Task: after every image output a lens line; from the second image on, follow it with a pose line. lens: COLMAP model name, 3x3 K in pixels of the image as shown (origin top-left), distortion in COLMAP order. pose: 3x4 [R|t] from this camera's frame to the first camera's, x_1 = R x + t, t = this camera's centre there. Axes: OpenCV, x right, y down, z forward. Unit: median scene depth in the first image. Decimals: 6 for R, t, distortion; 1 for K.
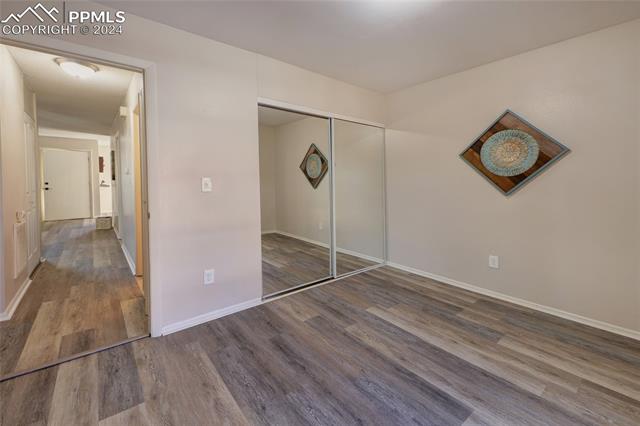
lens RADIAL K [[263.9, 0, 323.9], [0, 263.9, 188.3], [0, 0, 1]] dist [0.032336, -0.016942]
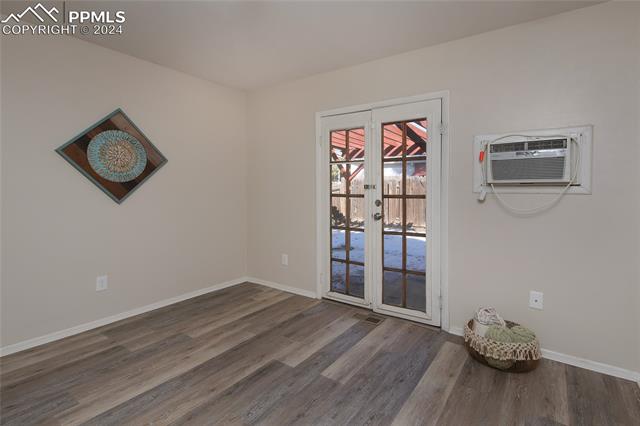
lens RADIAL K [[340.8, 0, 321.1], [0, 340.8, 187.7], [0, 0, 1]] dist [-0.000196, -0.000246]
pose [[-0.282463, -0.002371, 0.959275, -0.685911], [0.022450, 0.999707, 0.009082, -0.022695], [-0.959016, 0.024101, -0.282327, 0.744860]]
